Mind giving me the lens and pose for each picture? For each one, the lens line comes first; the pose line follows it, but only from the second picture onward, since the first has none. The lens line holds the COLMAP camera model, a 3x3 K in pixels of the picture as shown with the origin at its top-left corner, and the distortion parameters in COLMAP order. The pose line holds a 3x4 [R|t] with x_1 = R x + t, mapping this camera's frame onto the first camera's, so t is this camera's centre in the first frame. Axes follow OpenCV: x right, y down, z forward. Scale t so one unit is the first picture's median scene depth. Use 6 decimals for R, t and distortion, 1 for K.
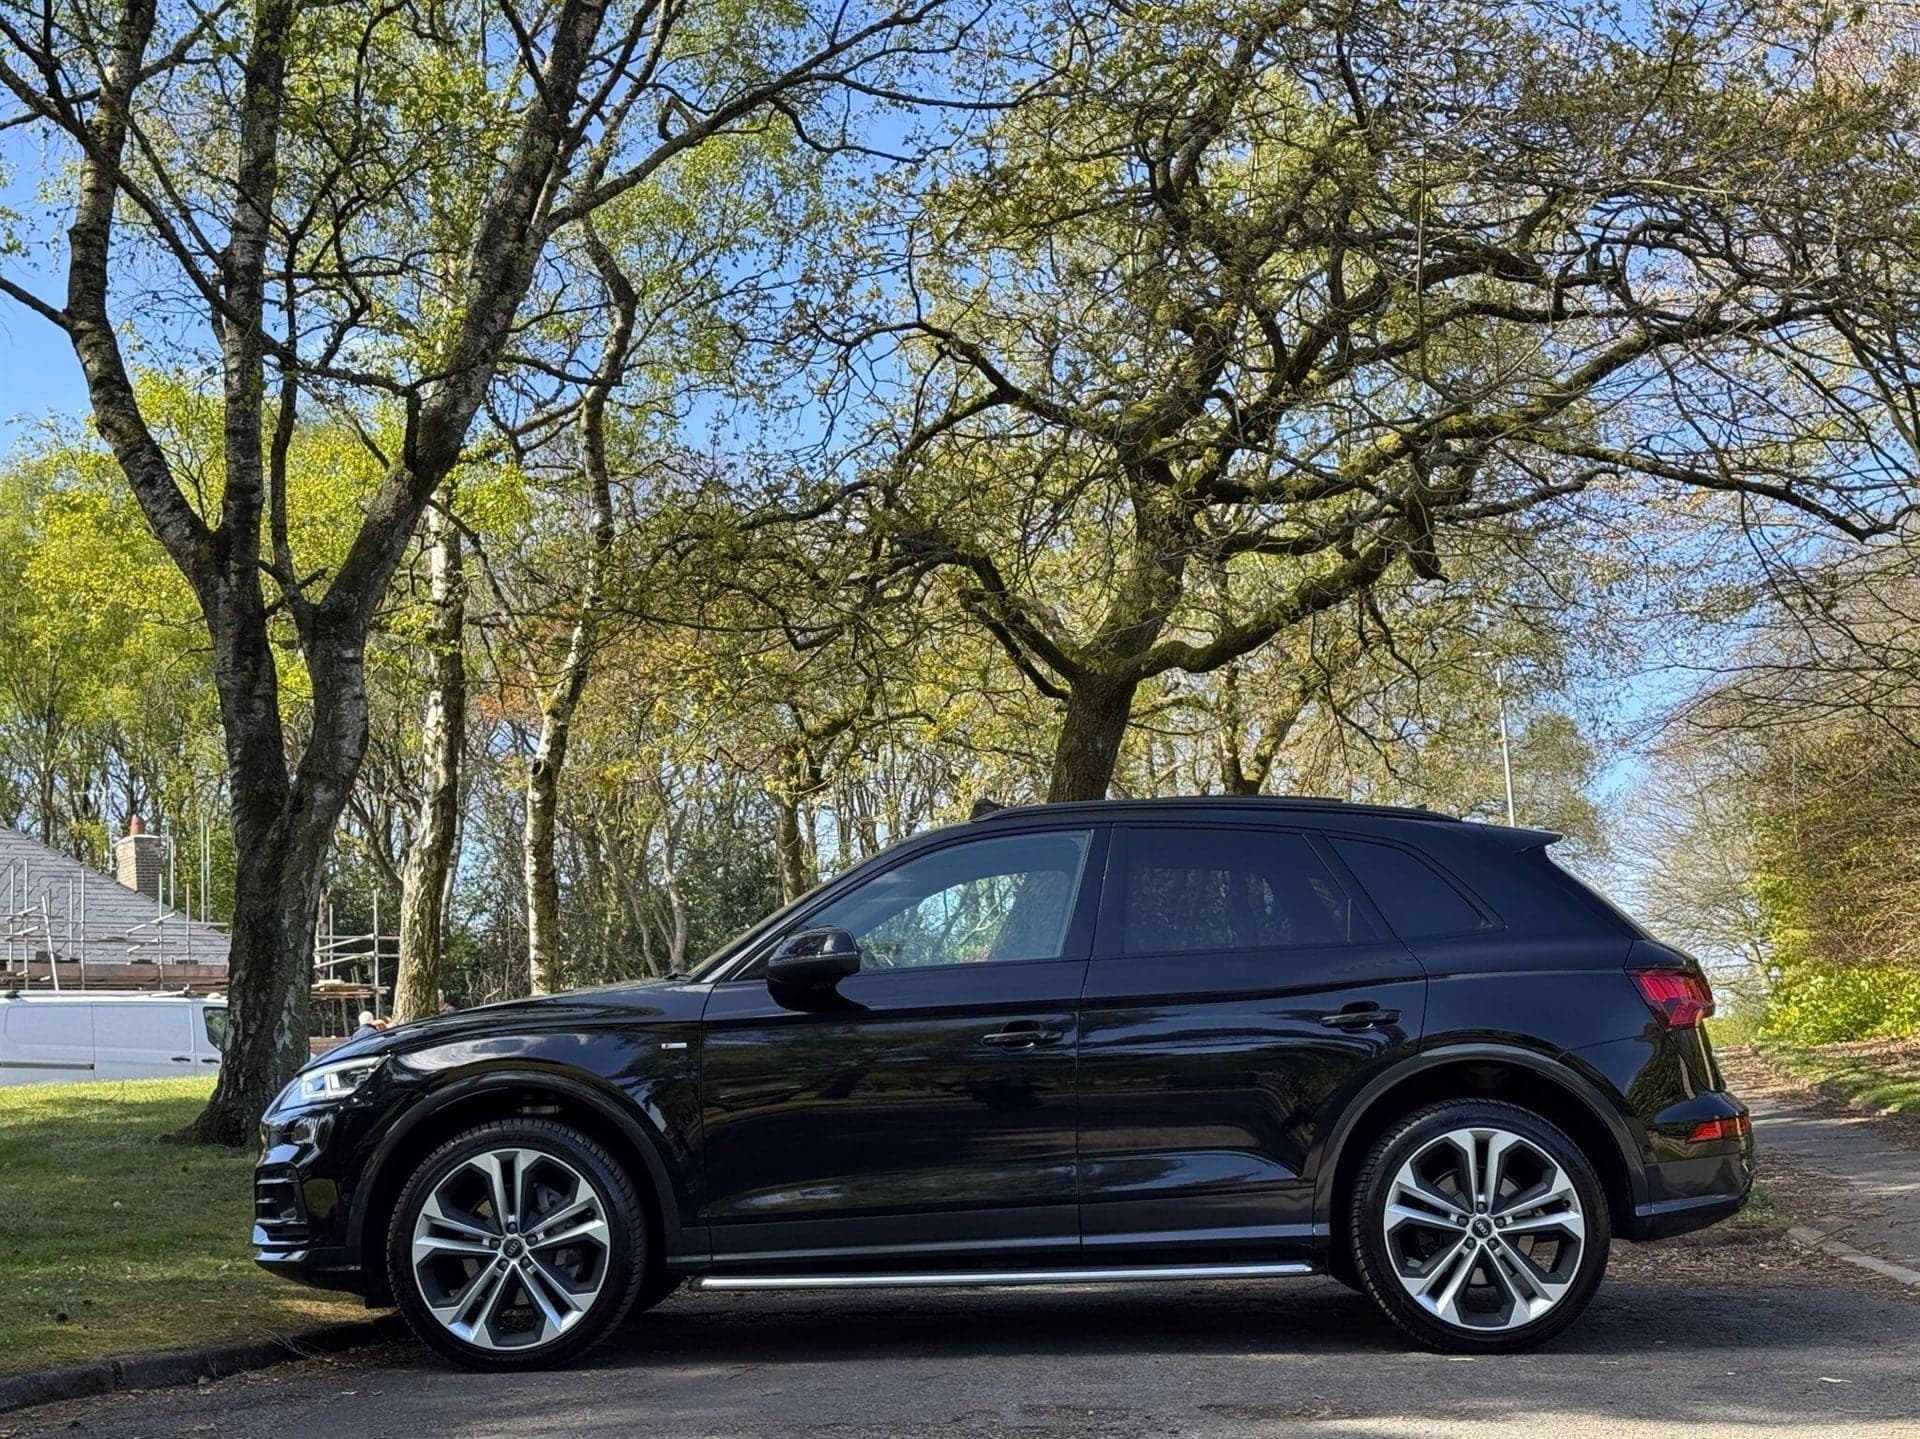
lens RADIAL K [[2590.0, 0, 945.5], [0, 2590.0, 764.7], [0, 0, 1]] dist [0.105450, 0.022410]
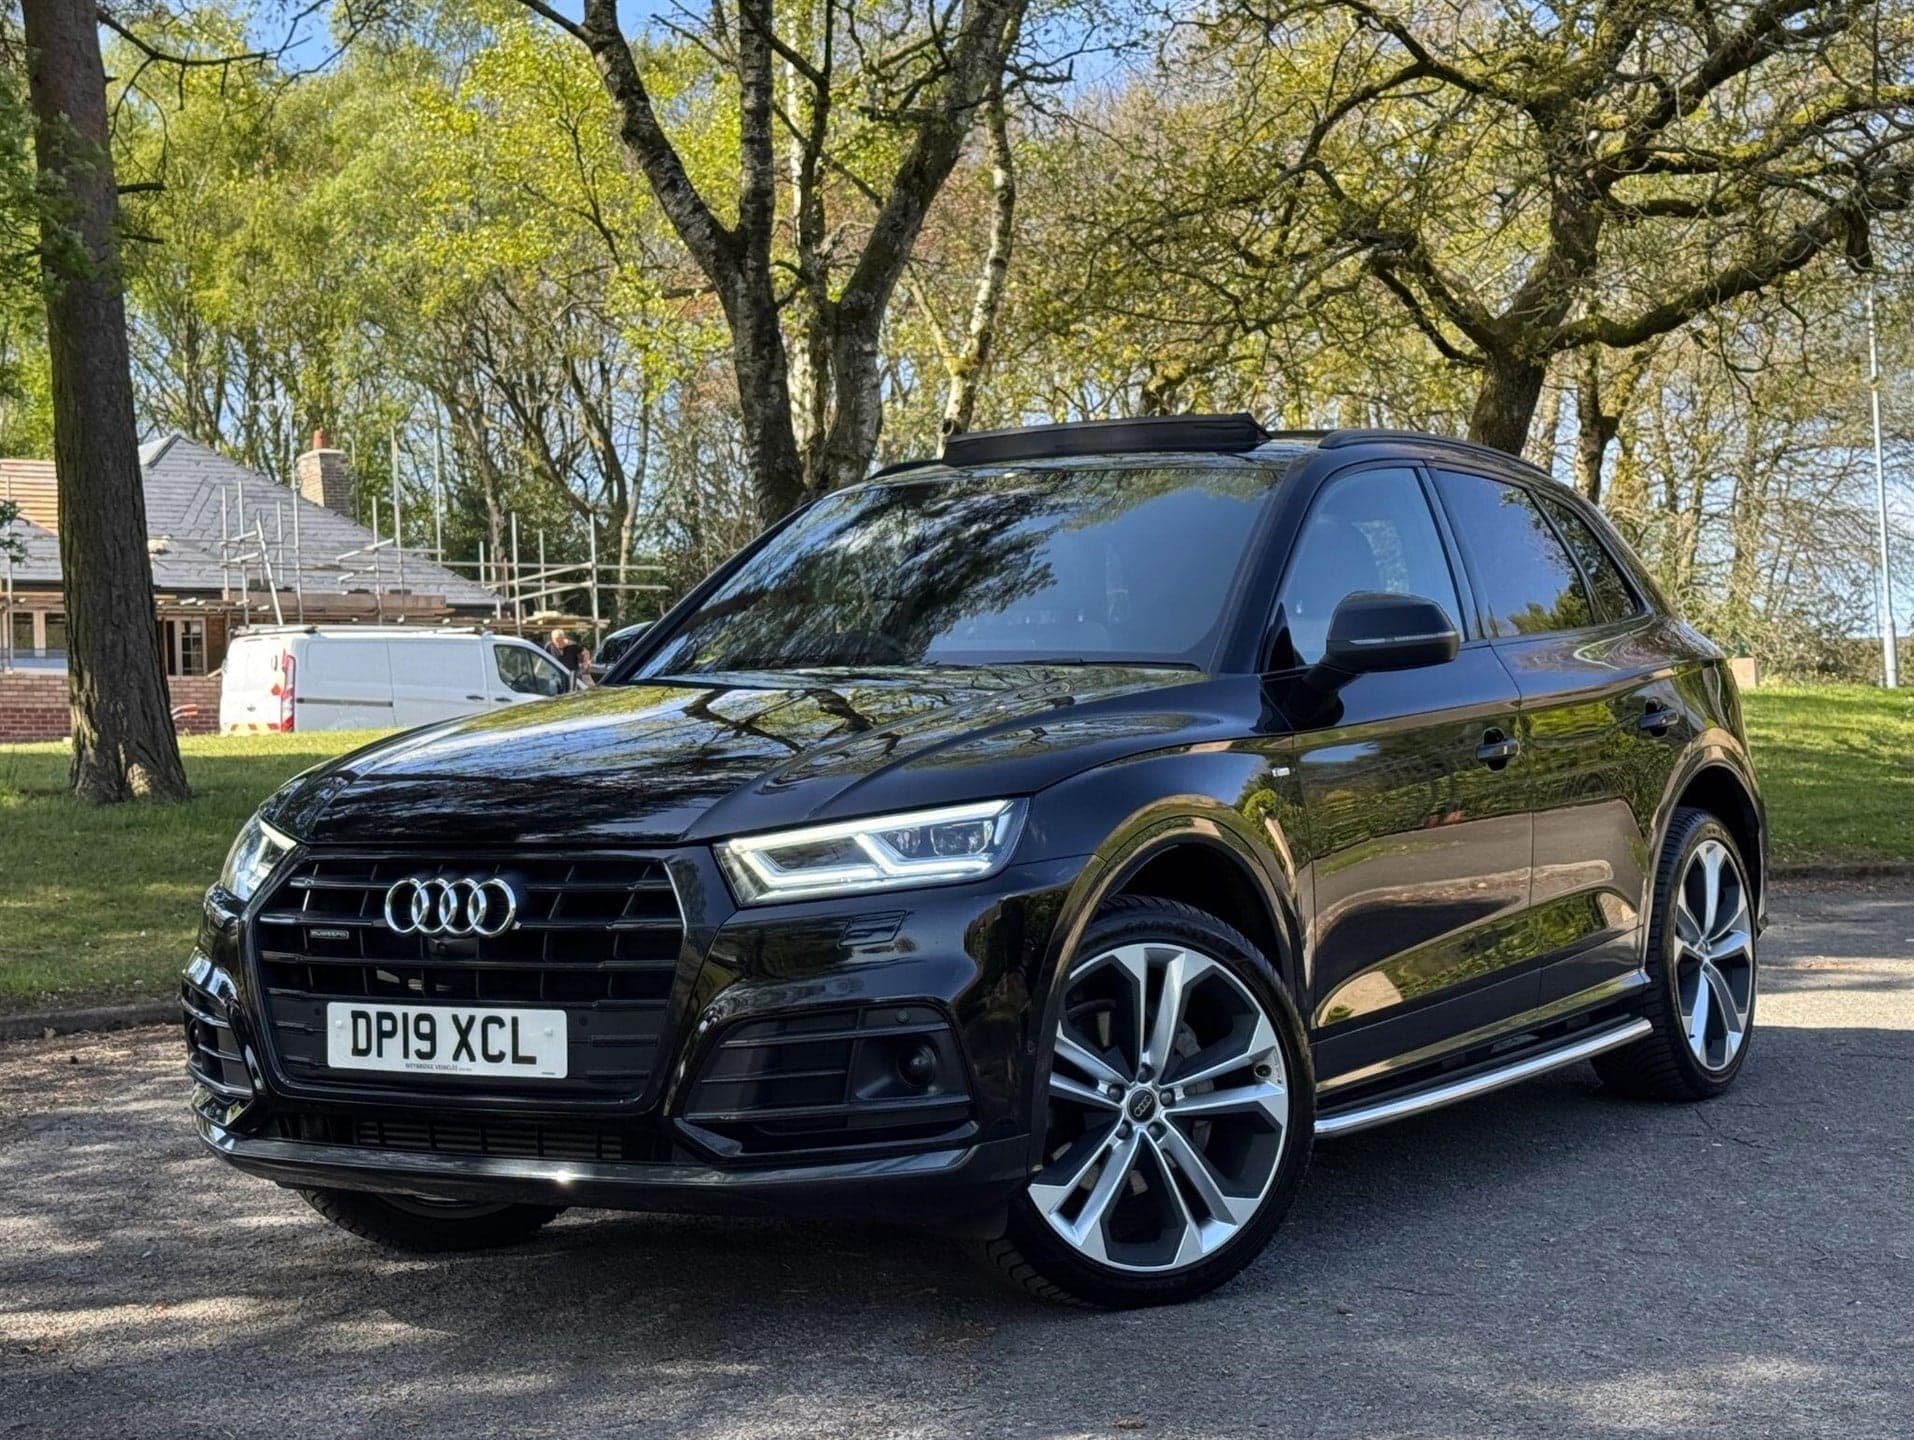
lens RADIAL K [[3020.7, 0, 962.3], [0, 3020.7, 628.3], [0, 0, 1]] dist [0.144101, -0.145486]
pose [[0.997649, 0.006089, -0.068258, -0.082728], [-0.000016, 0.996065, 0.088622, -0.031376], [0.068529, -0.088413, 0.993724, -0.252057]]
